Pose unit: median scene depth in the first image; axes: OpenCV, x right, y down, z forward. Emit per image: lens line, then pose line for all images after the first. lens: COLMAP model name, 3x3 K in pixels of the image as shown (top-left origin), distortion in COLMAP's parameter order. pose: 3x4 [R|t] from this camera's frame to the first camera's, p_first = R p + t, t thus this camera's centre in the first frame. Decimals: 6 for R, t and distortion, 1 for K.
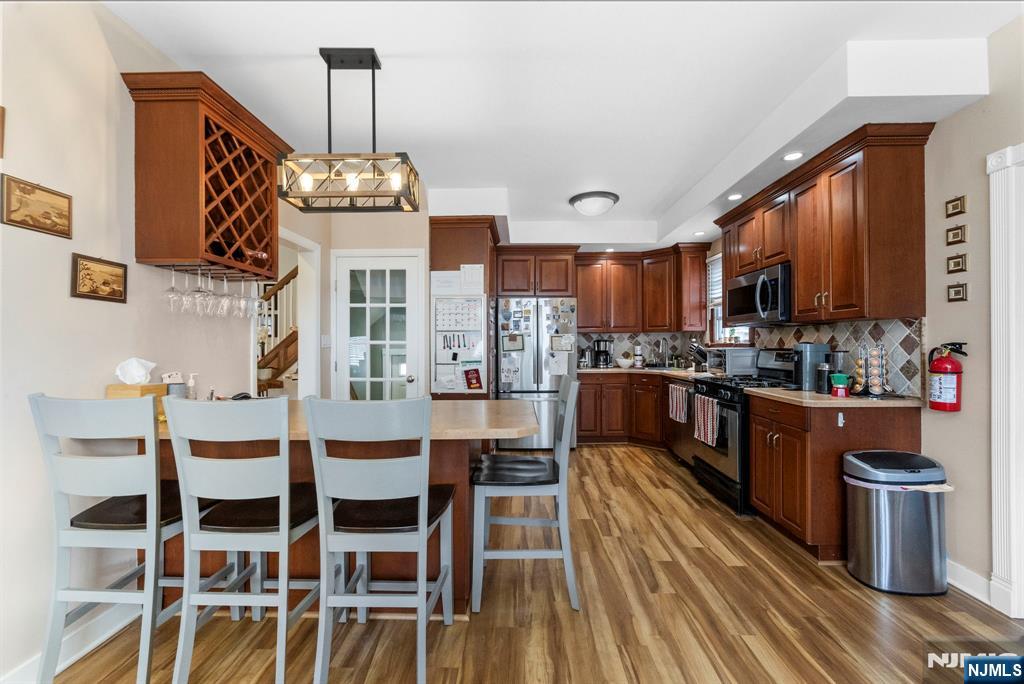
lens RADIAL K [[420.0, 0, 512.0], [0, 420.0, 342.0], [0, 0, 1]] dist [0.000089, 0.000001]
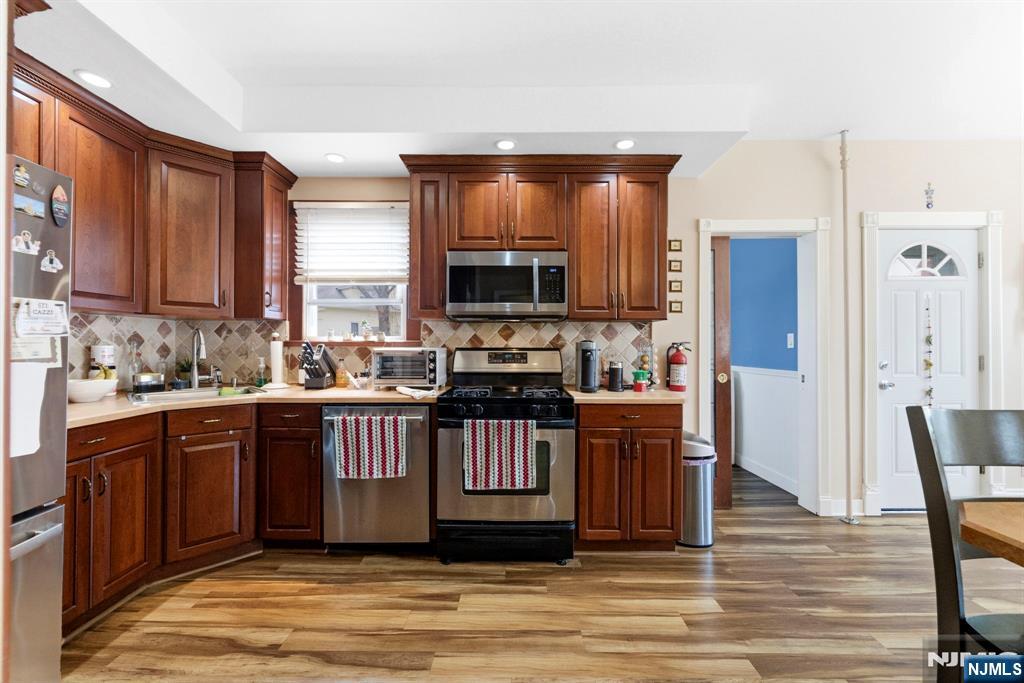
lens RADIAL K [[420.0, 0, 512.0], [0, 420.0, 341.5], [0, 0, 1]] dist [0.000089, 0.000001]
pose [[-0.026848, 0.003448, 0.999634, -0.231984], [-0.007798, 0.999963, -0.003658, 0.006174], [-0.999609, -0.007893, -0.026820, 1.111331]]
